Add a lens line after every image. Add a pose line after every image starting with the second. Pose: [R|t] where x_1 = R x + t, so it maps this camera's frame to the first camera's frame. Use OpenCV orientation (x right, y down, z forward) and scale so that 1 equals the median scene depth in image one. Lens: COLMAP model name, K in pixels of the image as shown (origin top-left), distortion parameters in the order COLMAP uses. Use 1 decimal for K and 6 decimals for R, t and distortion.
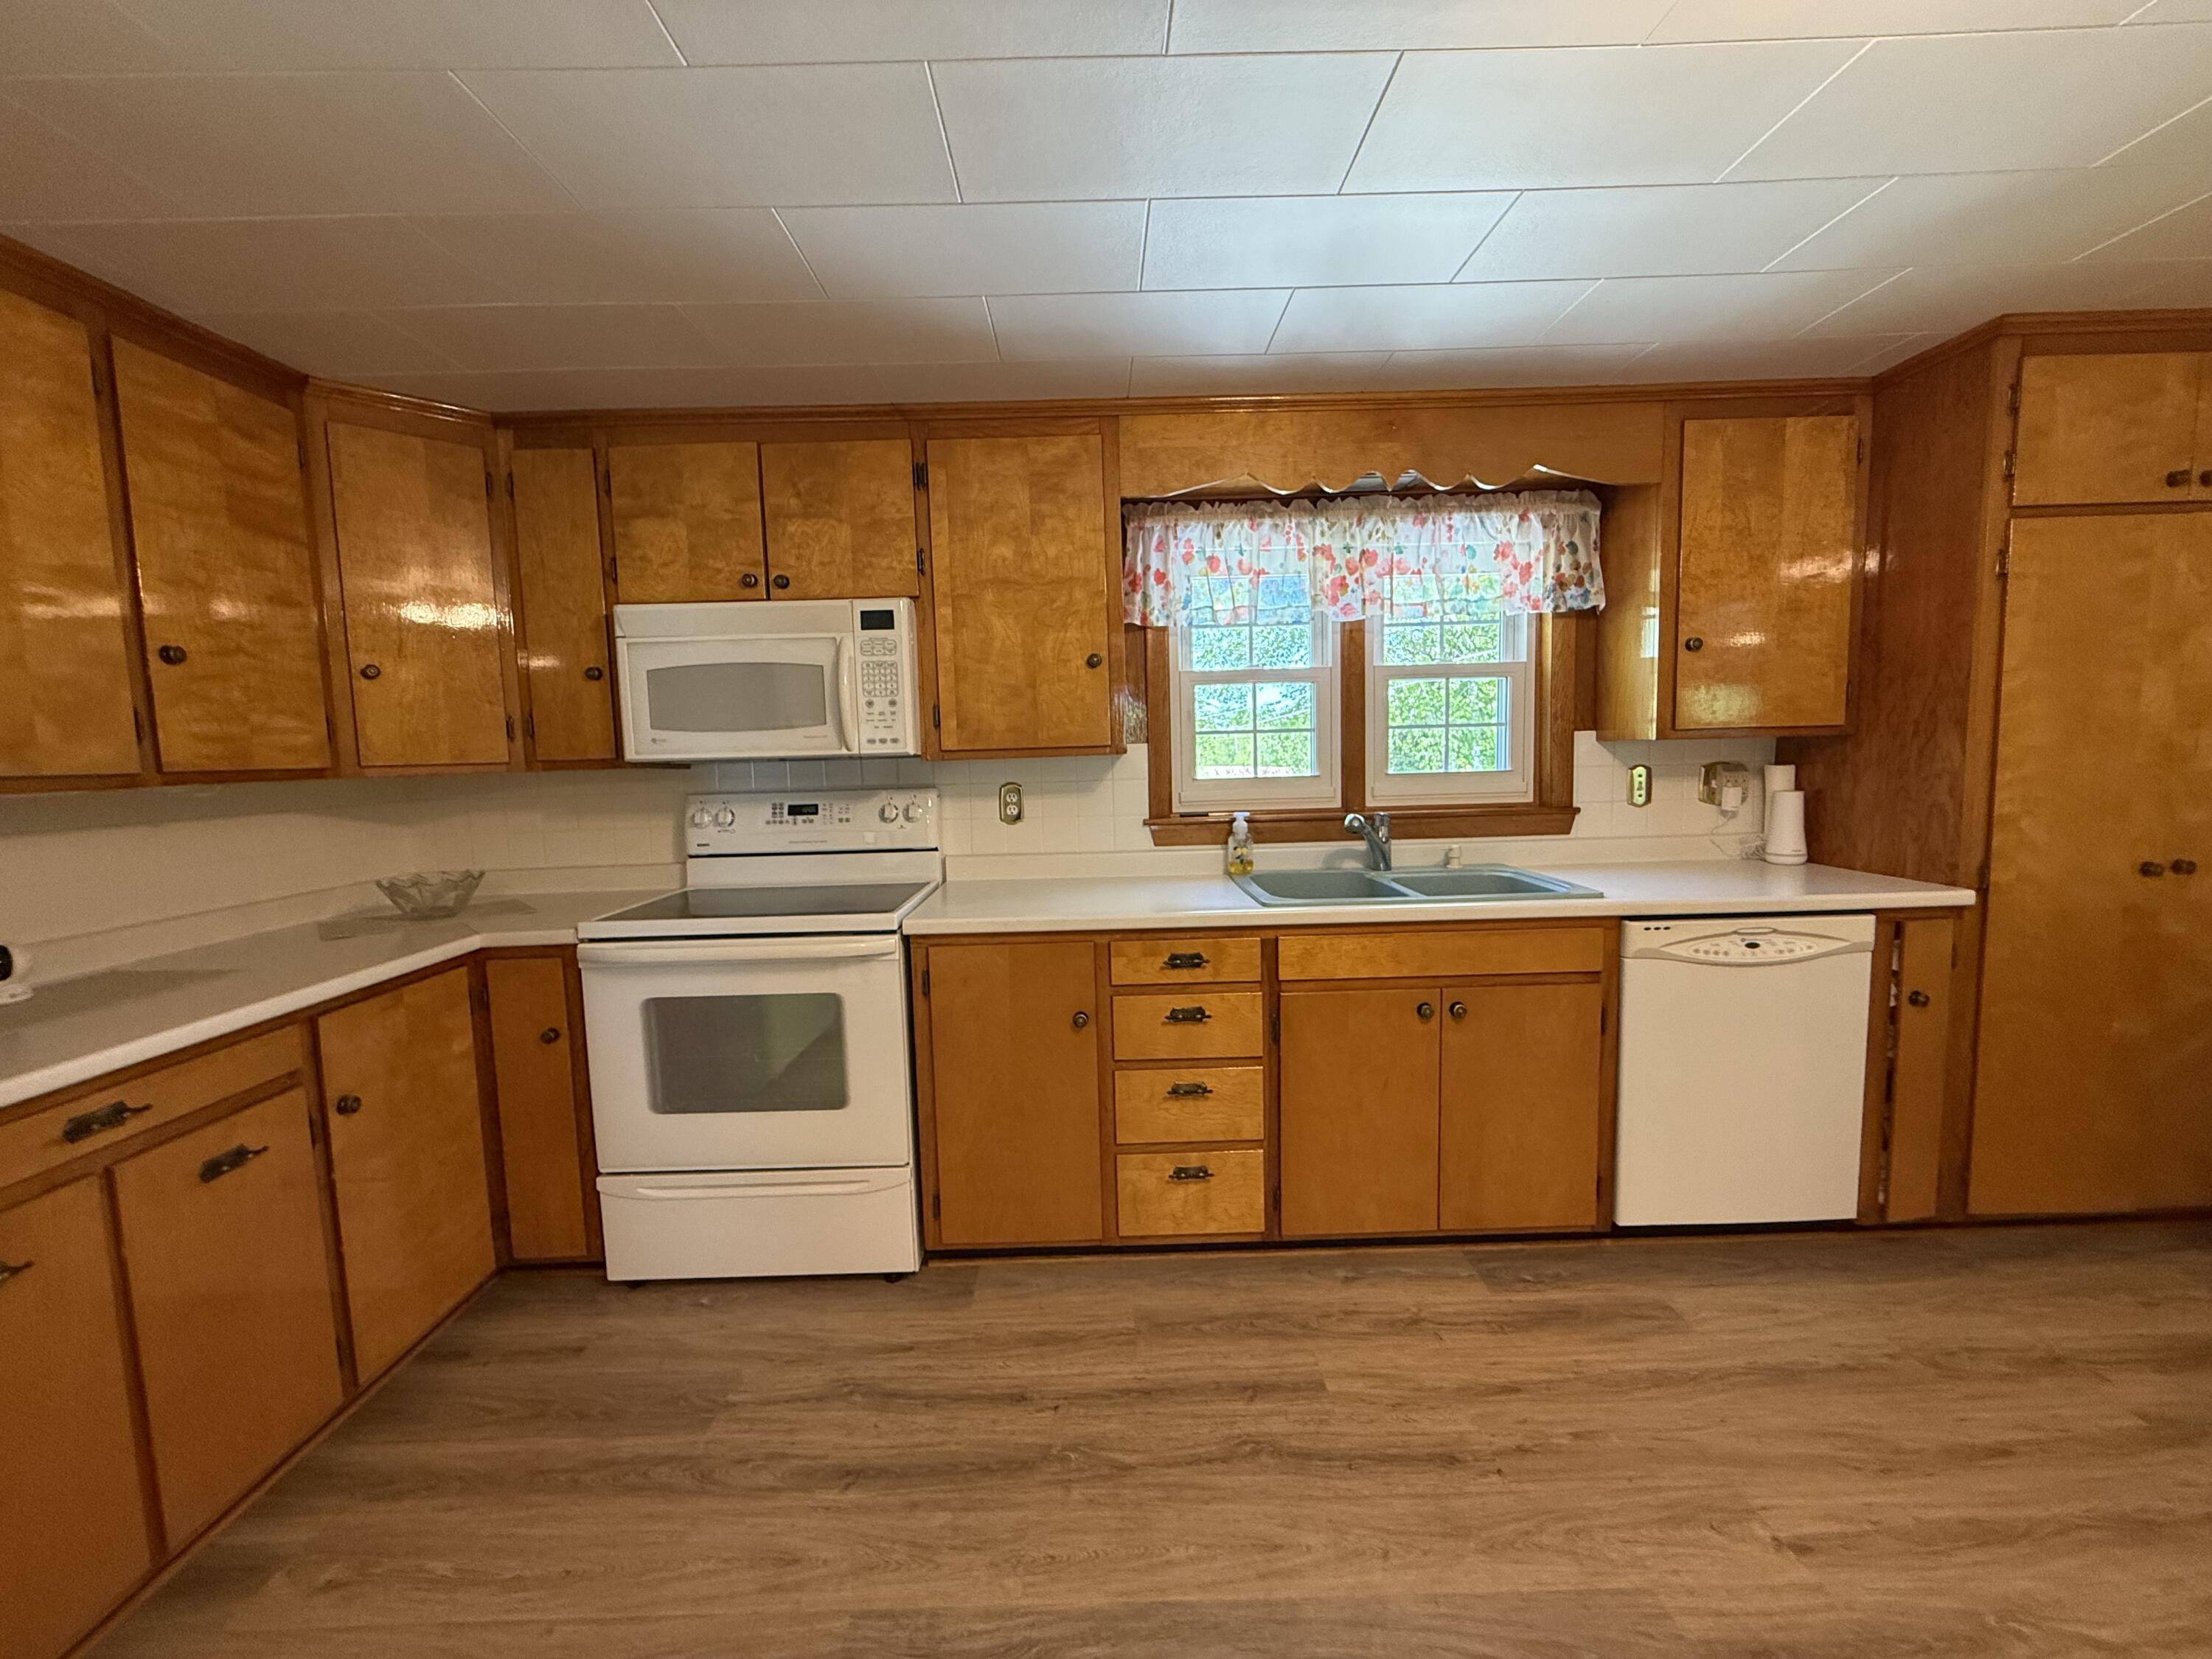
lens RADIAL K [[884.6, 0, 1101.1], [0, 884.6, 830.2], [0, 0, 1]] dist [-0.001767, 0.001234]
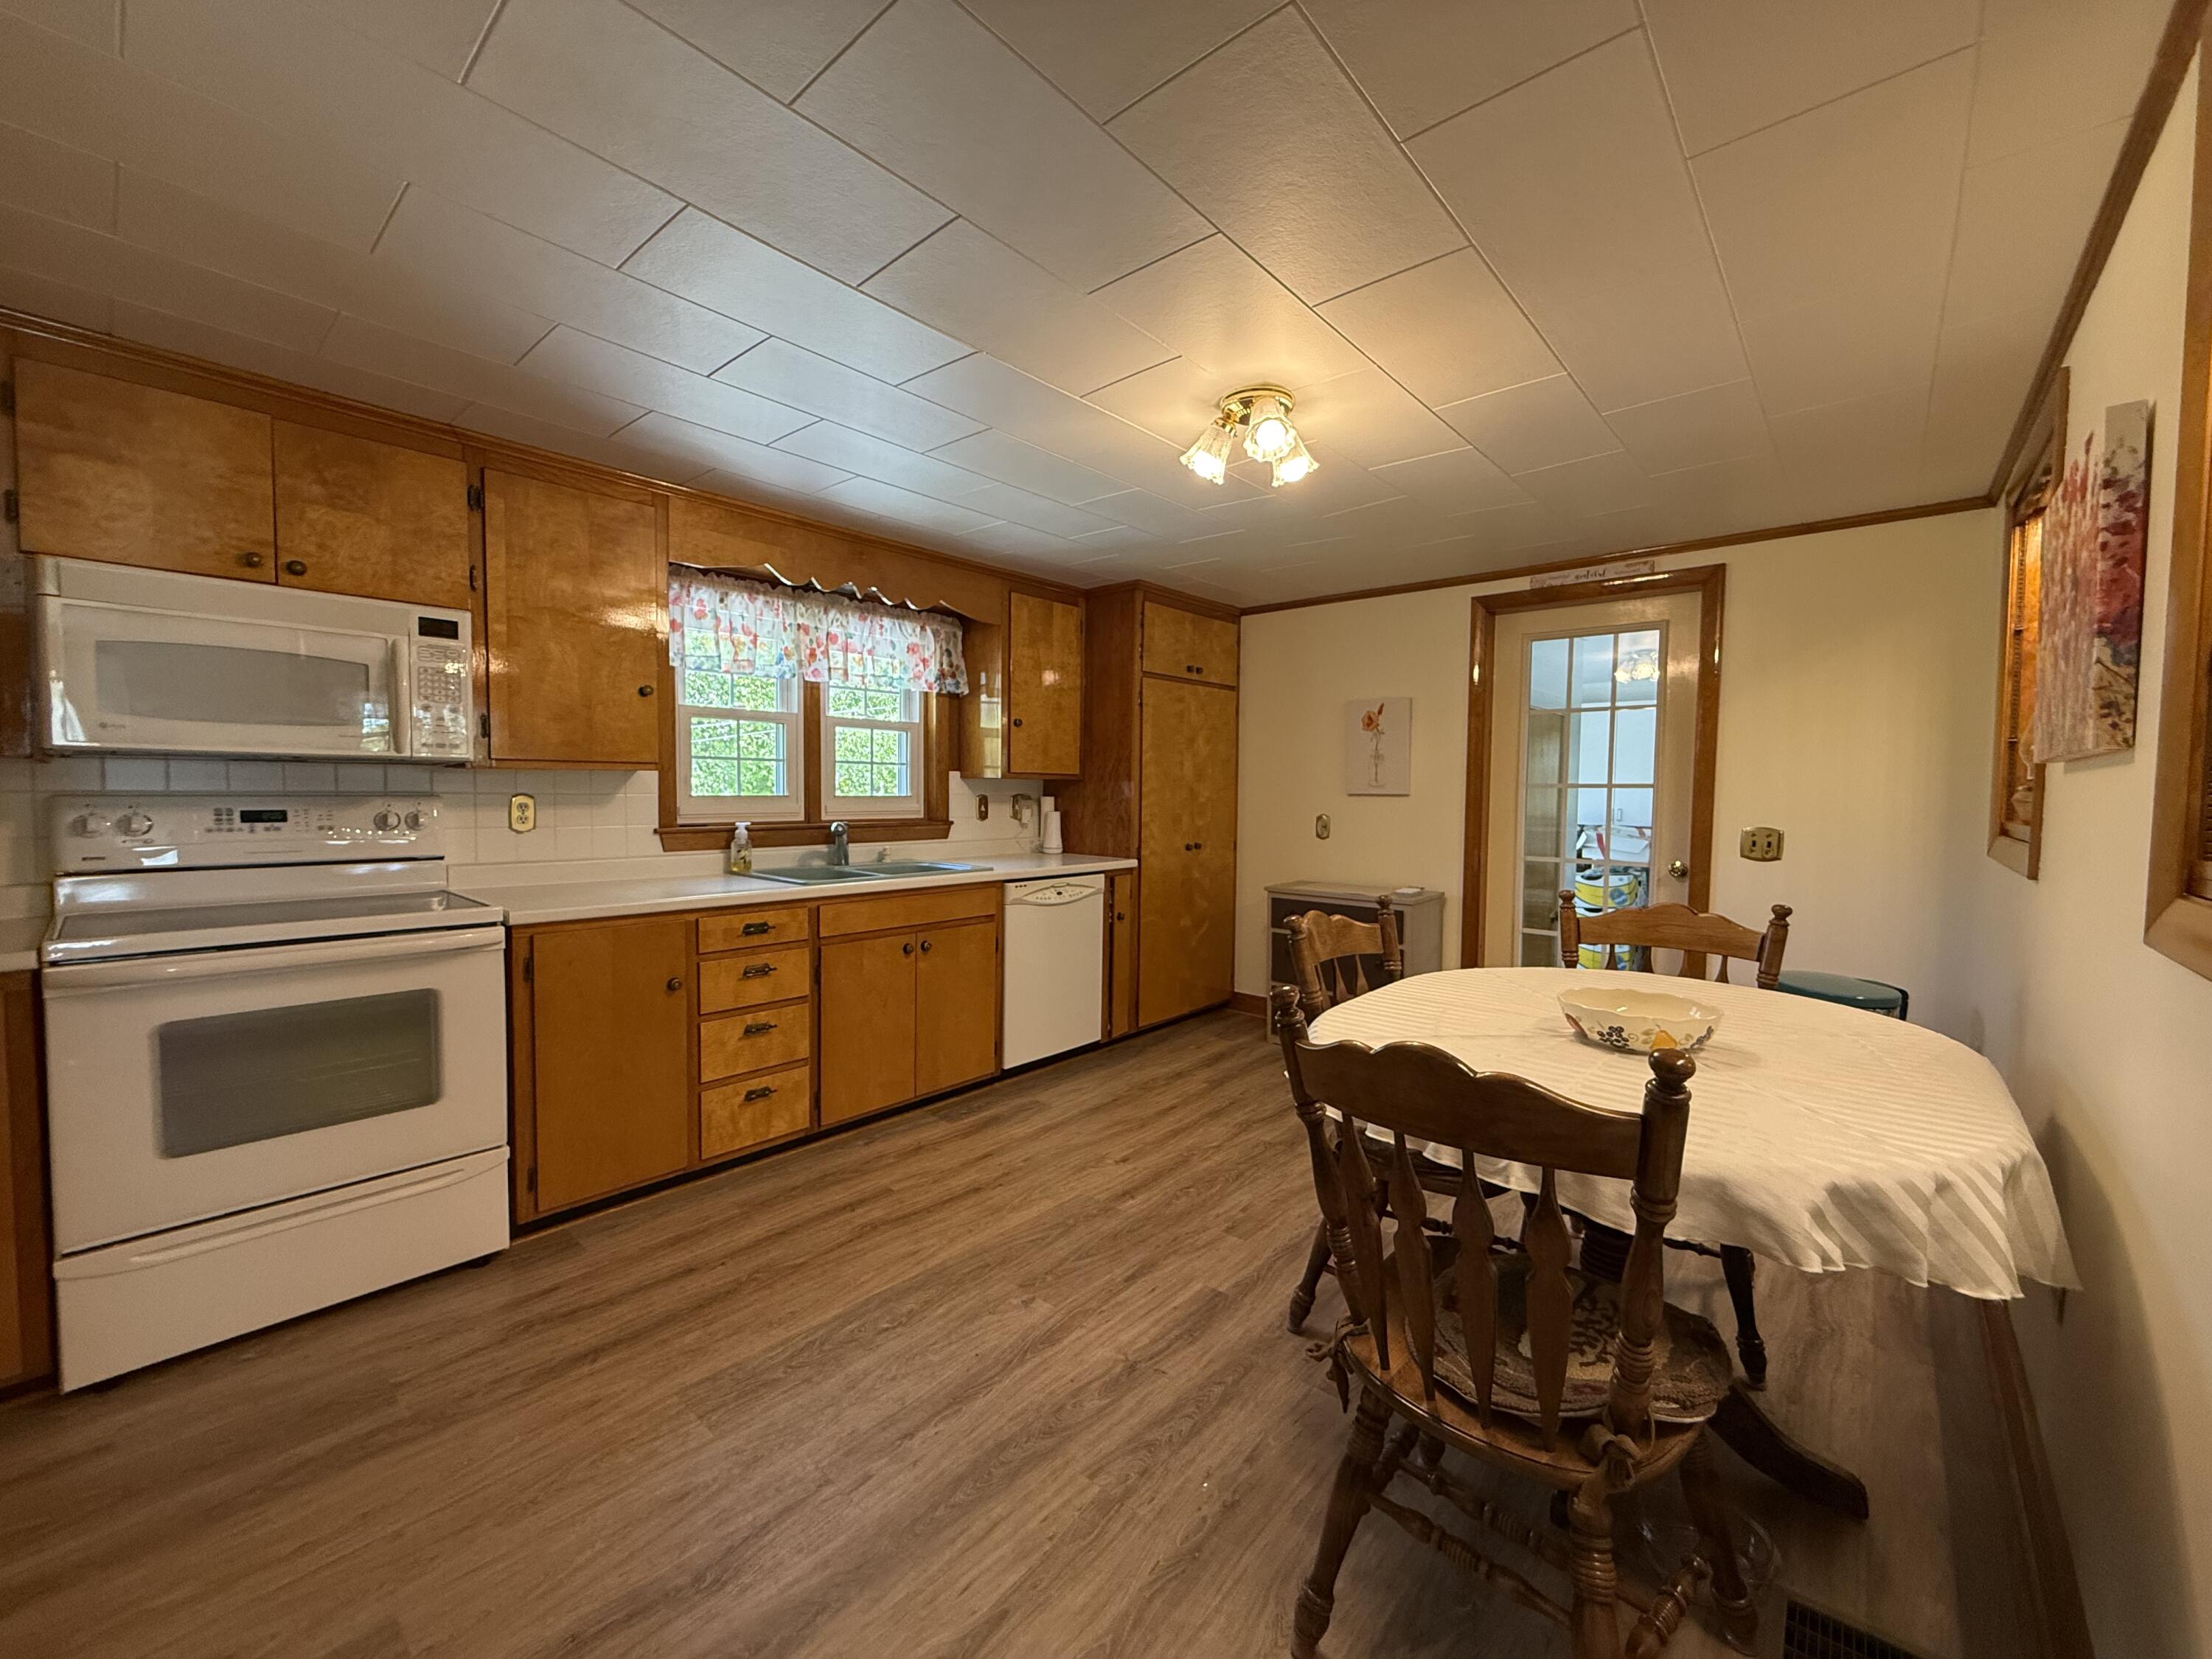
lens RADIAL K [[884.6, 0, 1110.0], [0, 884.6, 835.6], [0, 0, 1]] dist [-0.001767, 0.001234]
pose [[0.661168, -0.005415, 0.750219, -0.523589], [0.039215, 0.998856, -0.027350, 0.063517], [-0.749212, 0.047503, 0.660624, -0.260066]]
